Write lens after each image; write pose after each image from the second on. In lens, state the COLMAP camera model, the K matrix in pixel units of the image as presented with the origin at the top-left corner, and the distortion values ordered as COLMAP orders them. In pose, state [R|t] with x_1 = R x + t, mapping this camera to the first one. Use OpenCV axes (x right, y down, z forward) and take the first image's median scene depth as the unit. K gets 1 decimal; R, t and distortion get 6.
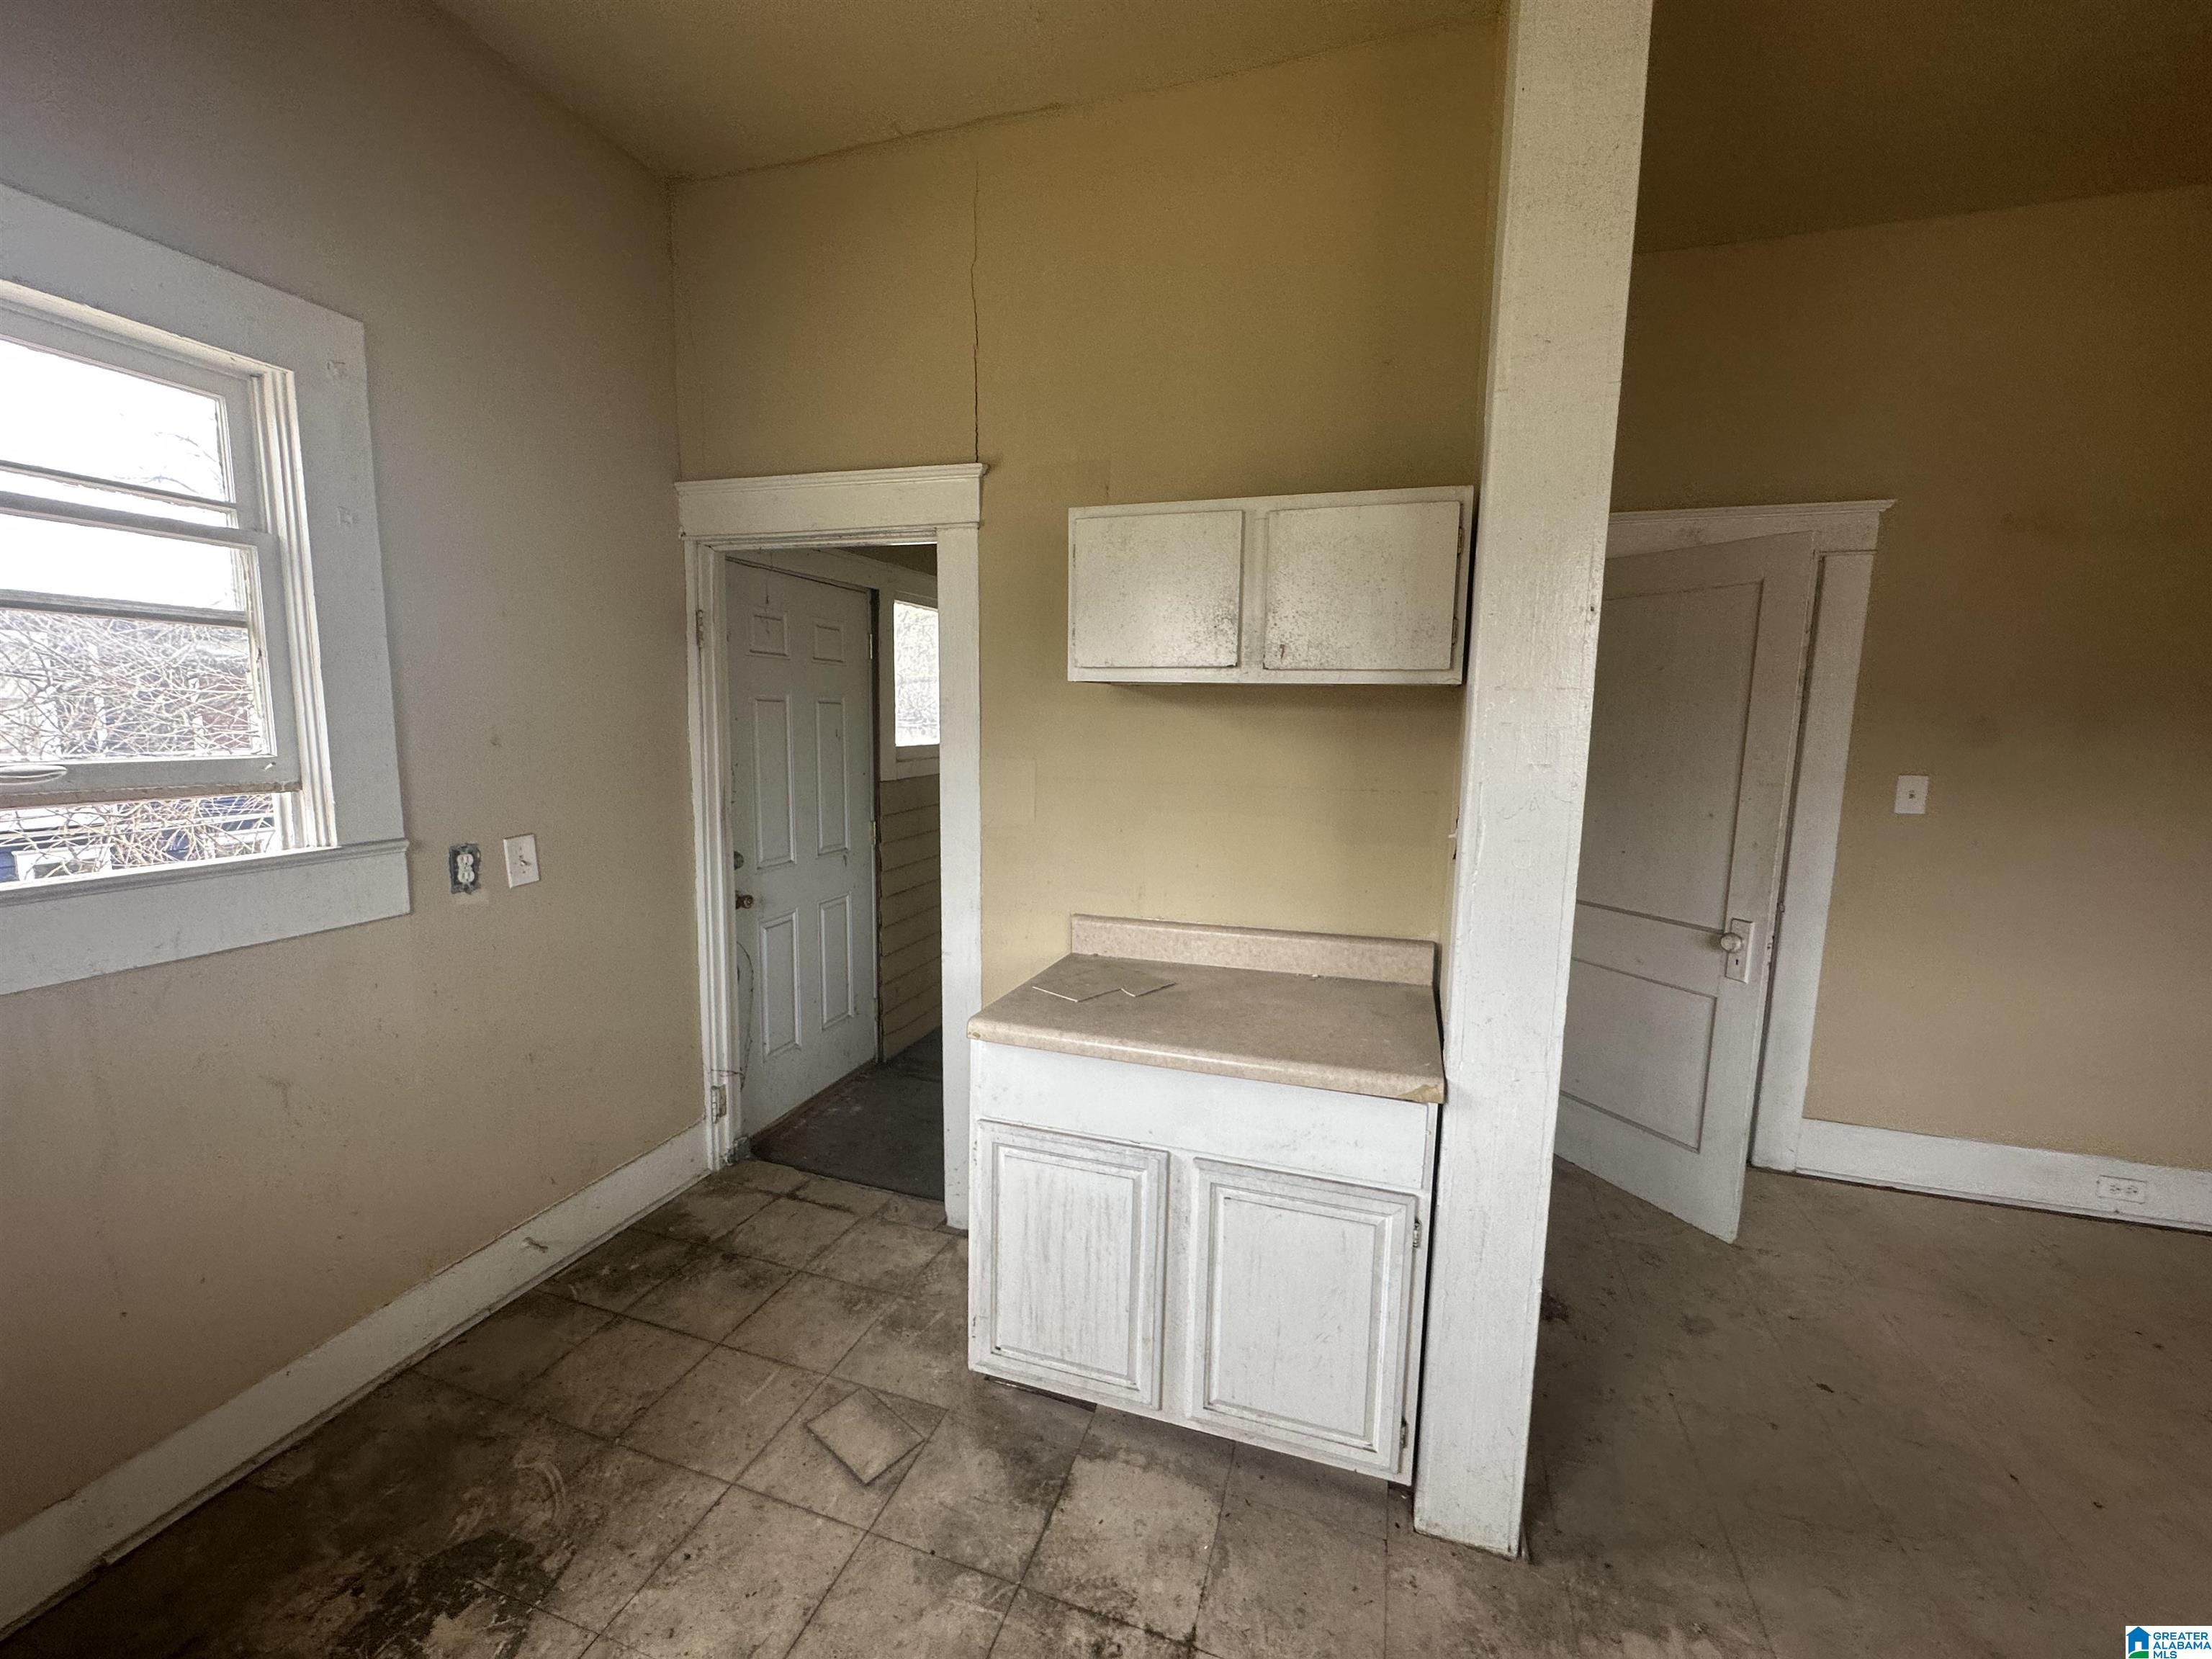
lens RADIAL K [[883.3, 0, 1109.5], [0, 883.3, 826.9], [0, 0, 1]] dist [-0.004203, 0.000114]
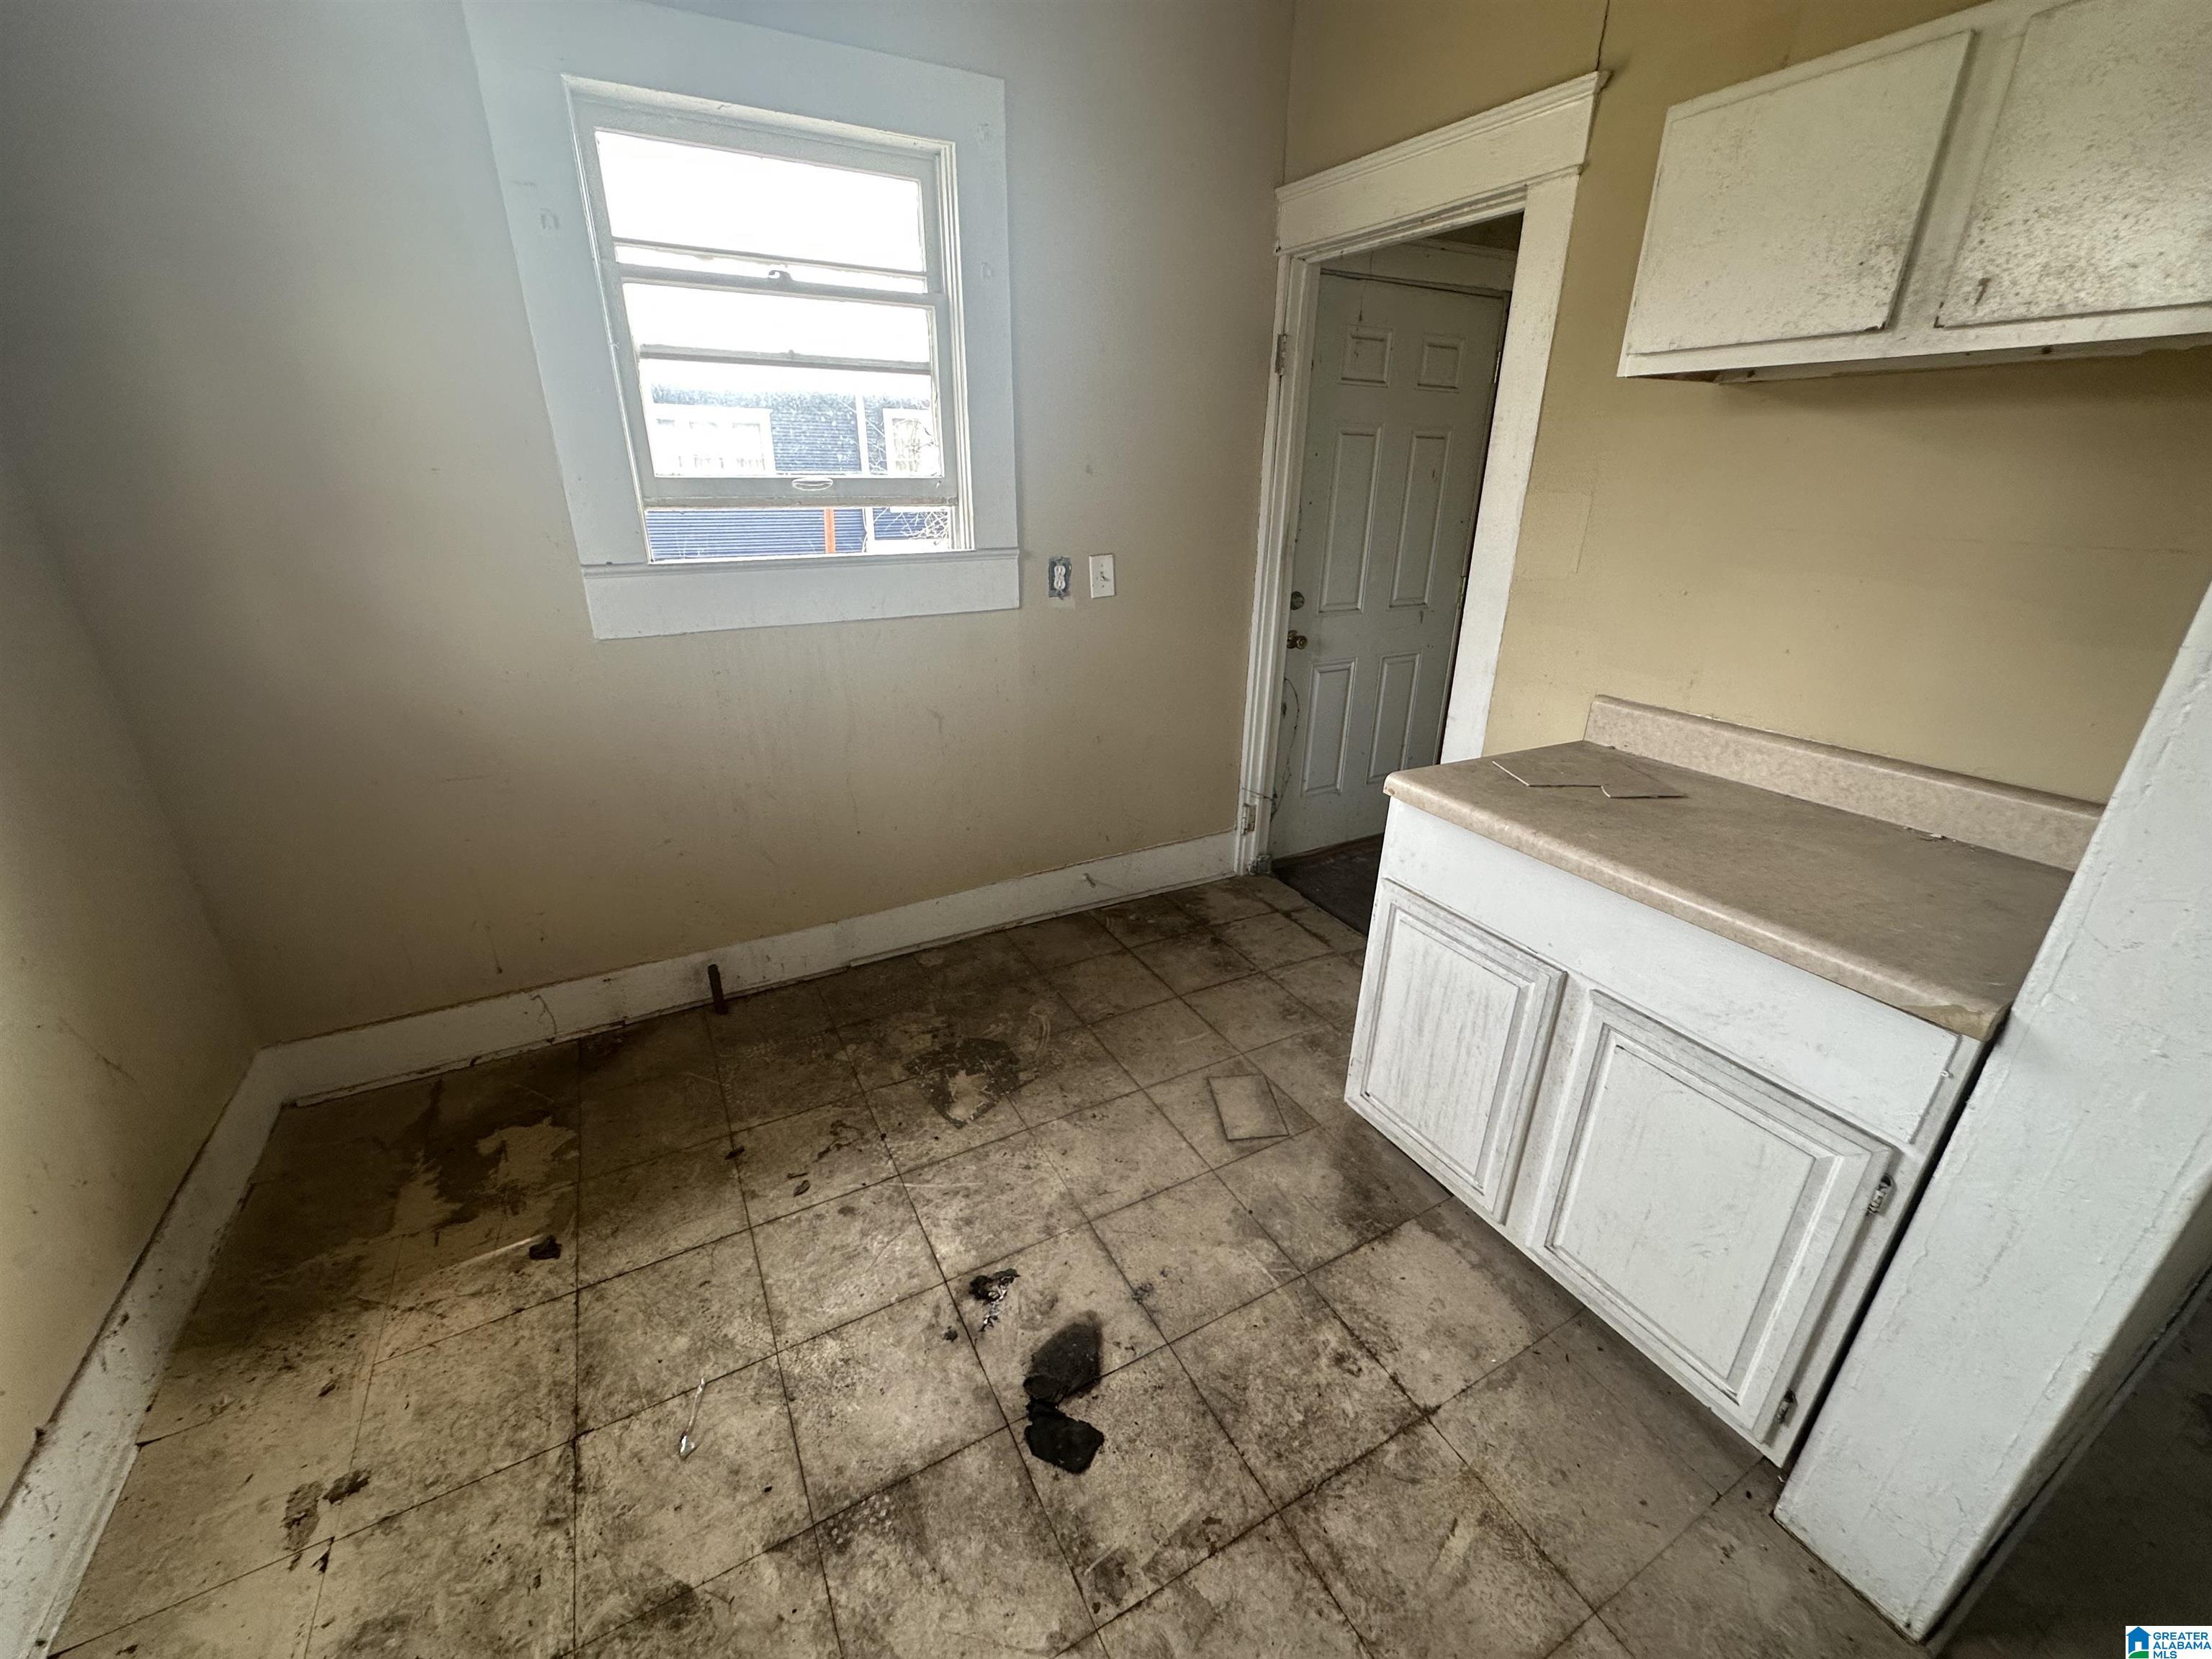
lens RADIAL K [[880.3, 0, 1110.2], [0, 880.3, 827.6], [0, 0, 1]] dist [-0.005872, 0.000355]
pose [[0.727741, 0.251541, -0.638059, 0.222522], [-0.082765, 0.955727, 0.282377, 0.029711], [0.680840, -0.152688, 0.716341, 0.106741]]
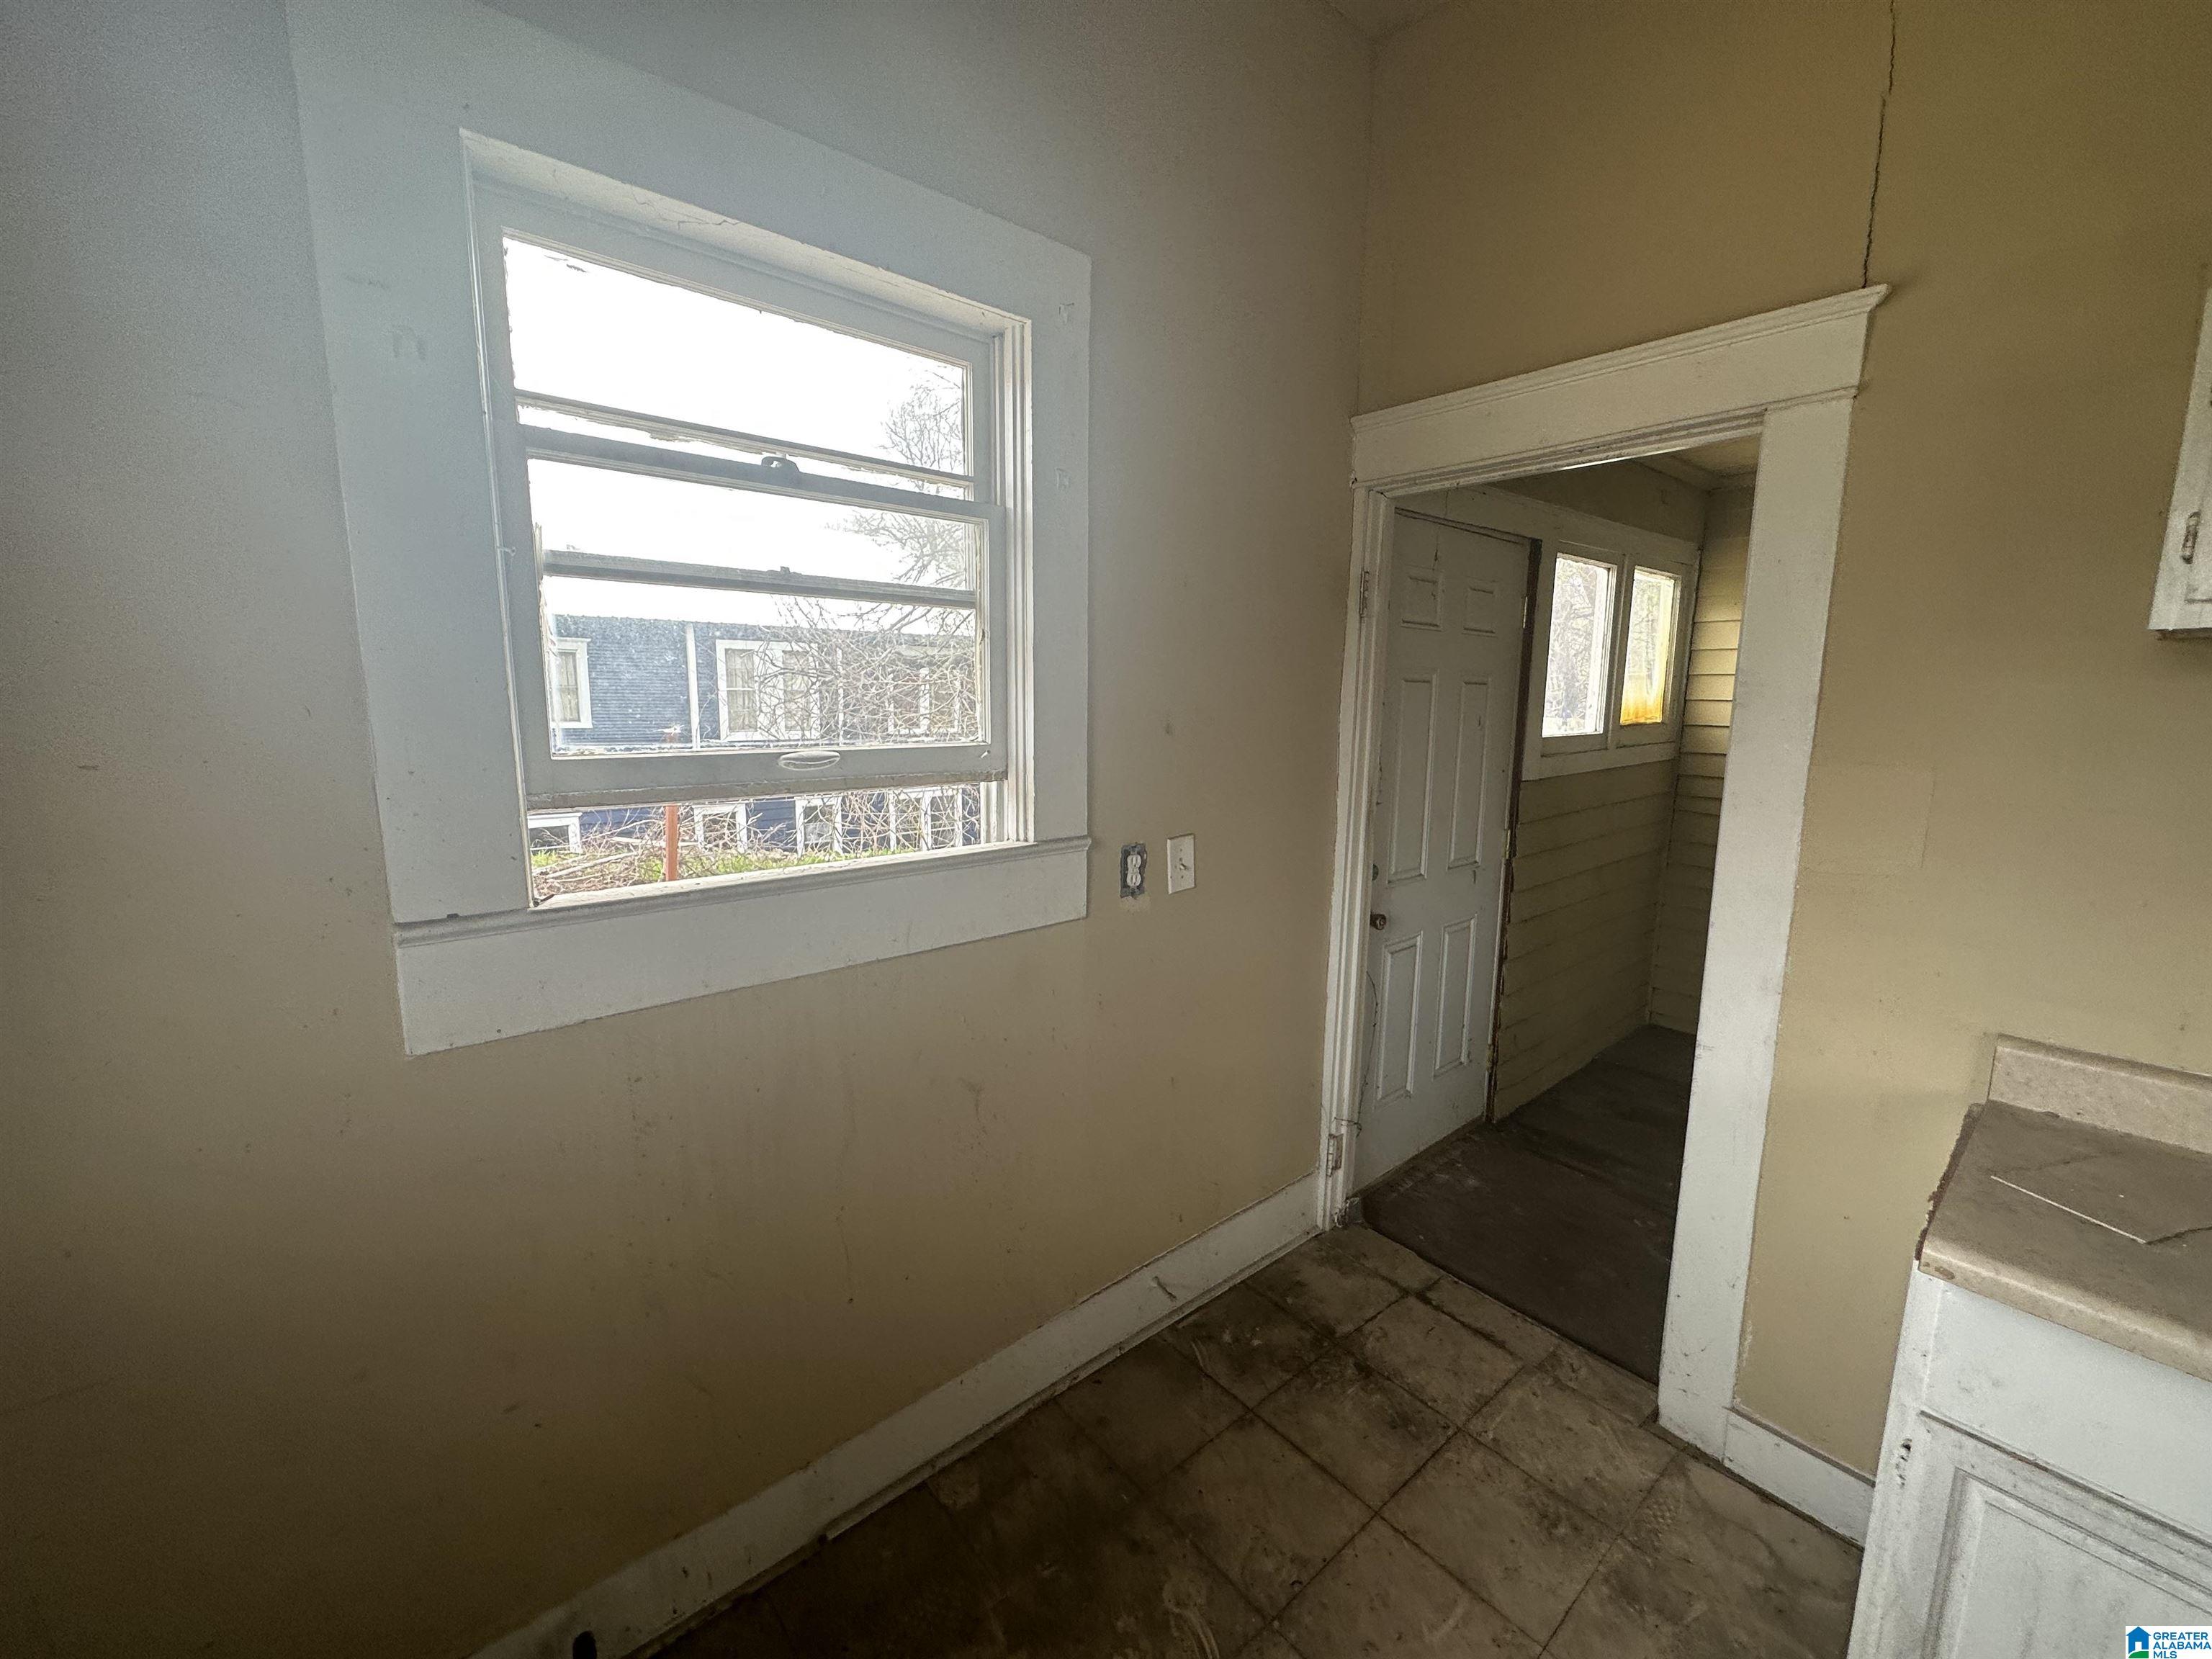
lens RADIAL K [[883.3, 0, 1109.5], [0, 883.3, 826.9], [0, 0, 1]] dist [-0.004203, 0.000114]
pose [[0.849463, 0.069905, -0.522997, -0.303580], [-0.060723, 0.997551, 0.034707, -0.028882], [0.524143, 0.002276, 0.851627, 0.235363]]
